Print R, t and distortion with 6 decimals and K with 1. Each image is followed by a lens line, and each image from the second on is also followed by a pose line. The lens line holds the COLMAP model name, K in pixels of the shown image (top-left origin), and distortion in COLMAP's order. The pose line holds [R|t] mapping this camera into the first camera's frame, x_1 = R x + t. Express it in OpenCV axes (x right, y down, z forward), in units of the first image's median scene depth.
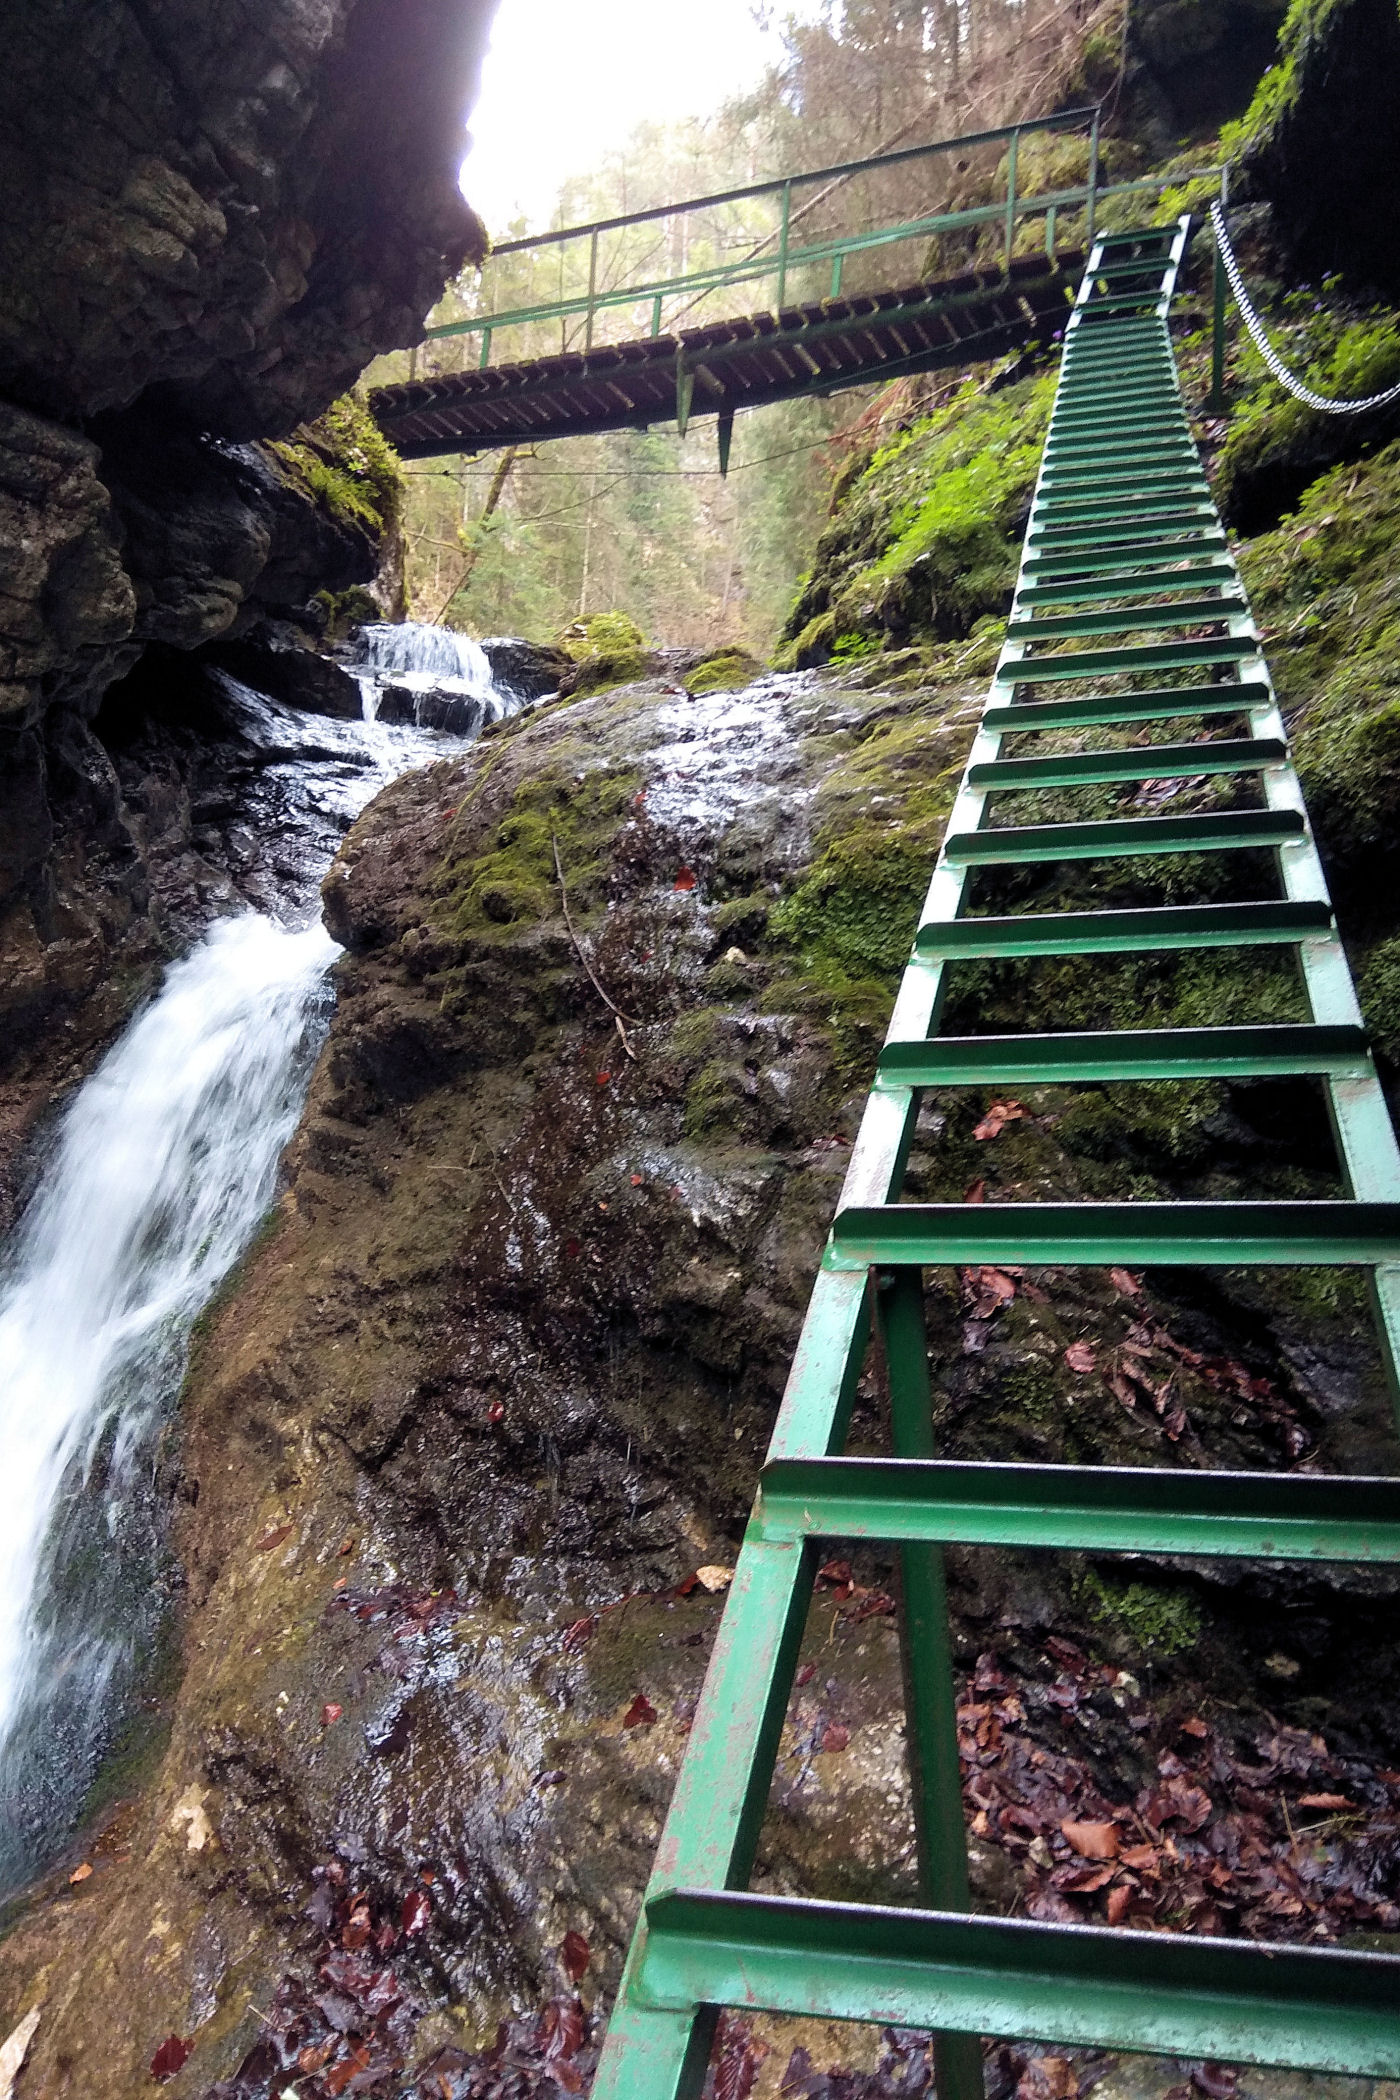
lens RADIAL K [[1434.4, 0, 697.5], [0, 1434.4, 1045.6], [0, 0, 1]] dist [-0.000275, -0.000713]
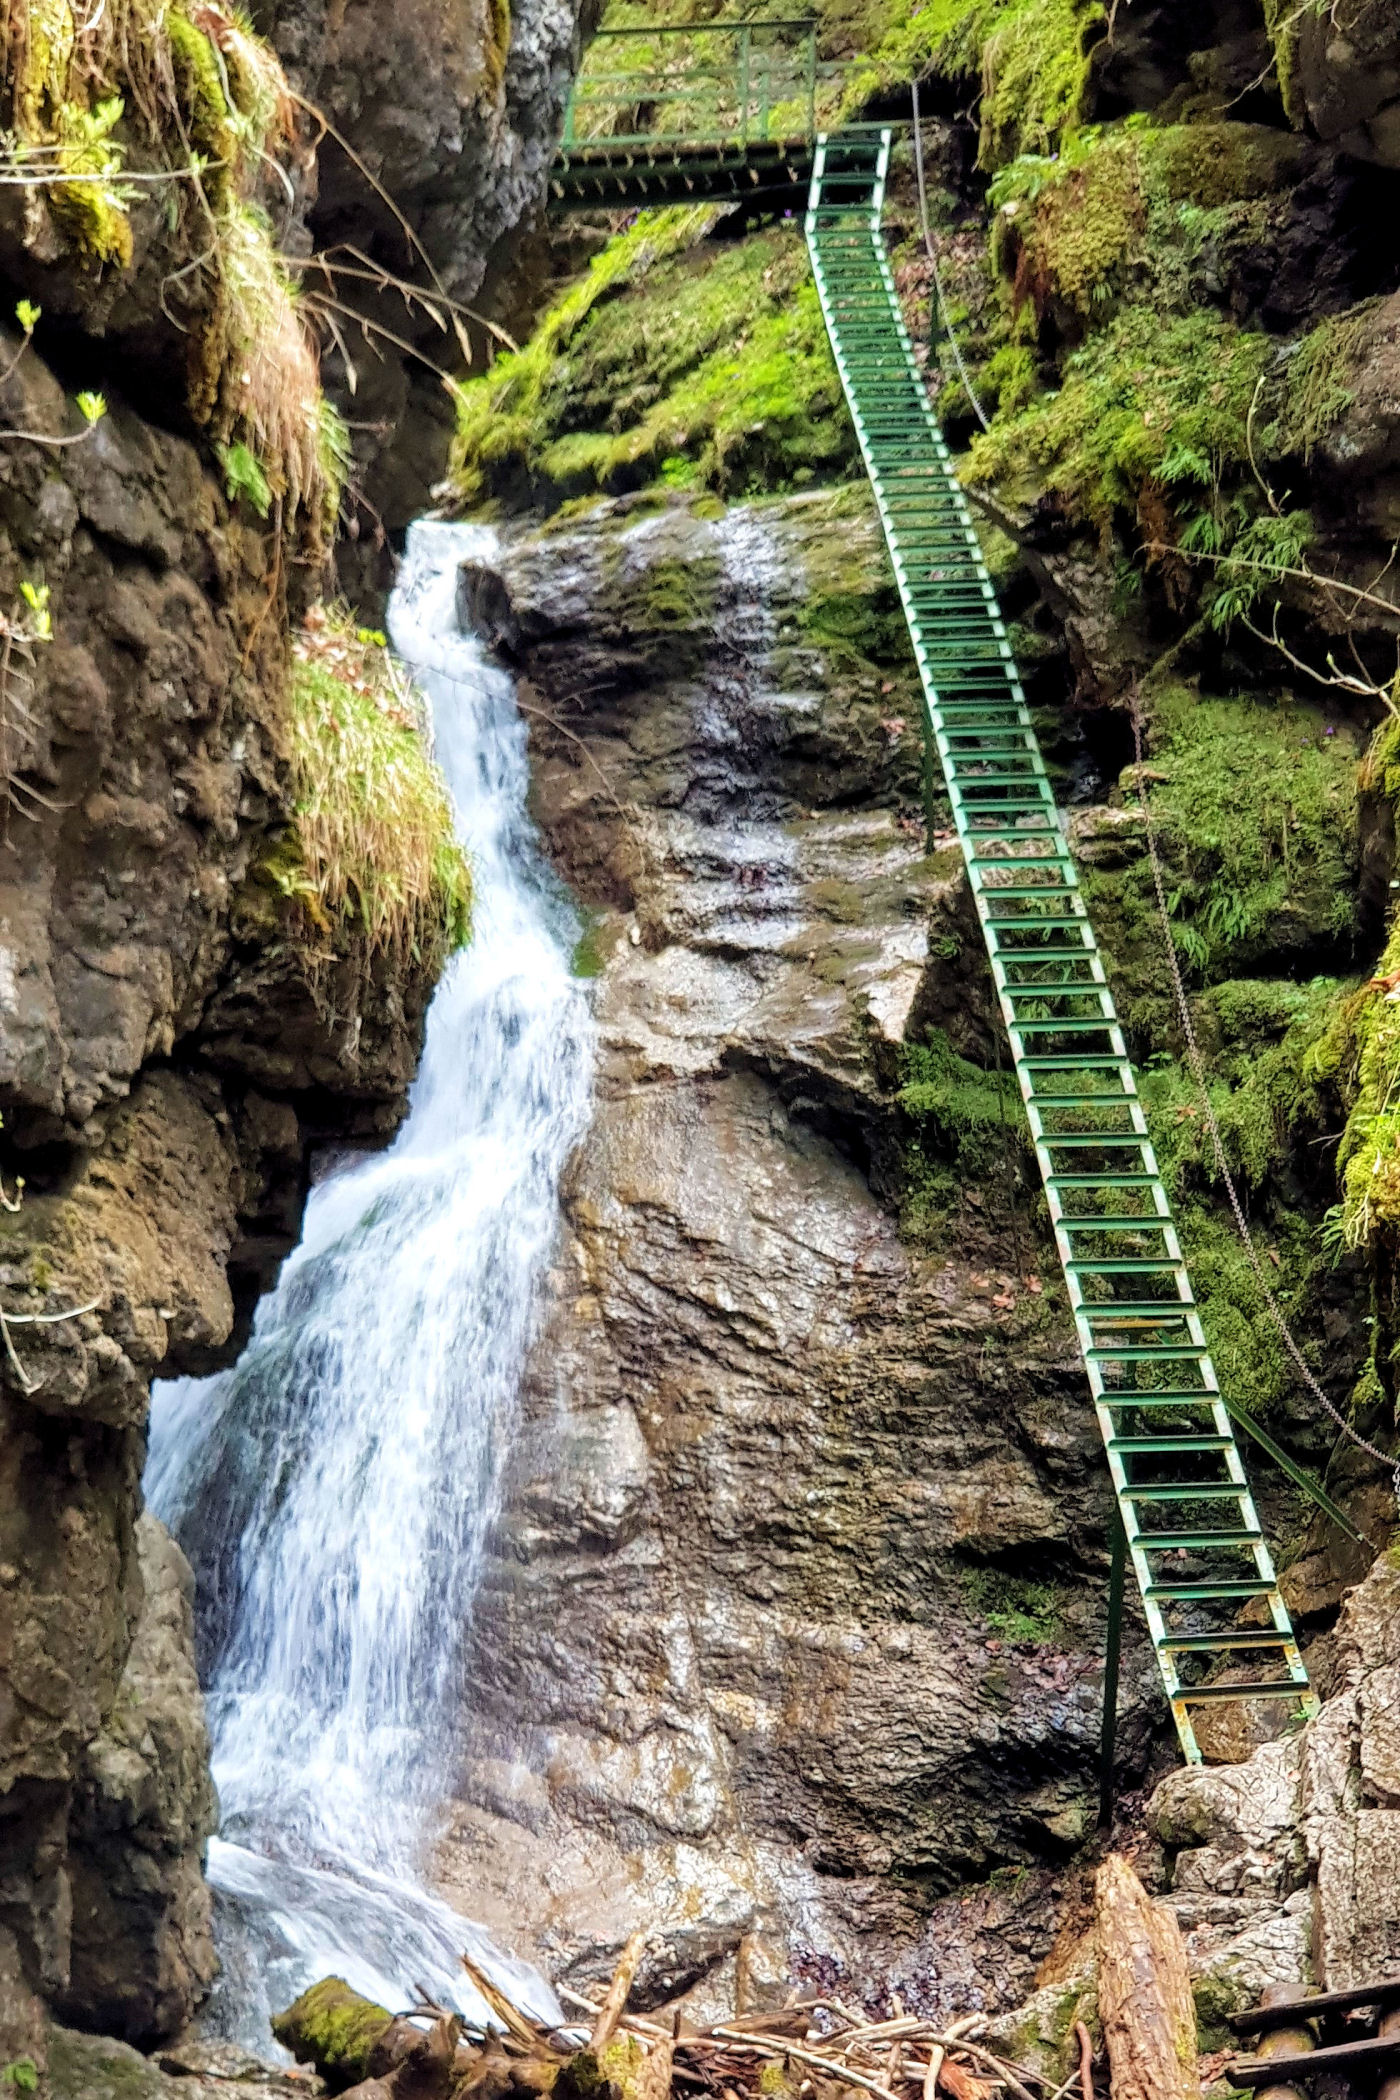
lens RADIAL K [[3084.9, 0, 697.3], [0, 3084.9, 1050.2], [0, 0, 1]] dist [-0.226836, 0.000000]
pose [[0.954548, -0.012535, 0.297794, -1.654417], [0.020331, 0.999526, -0.023098, 0.758046], [-0.297363, 0.028103, 0.954351, -3.908473]]
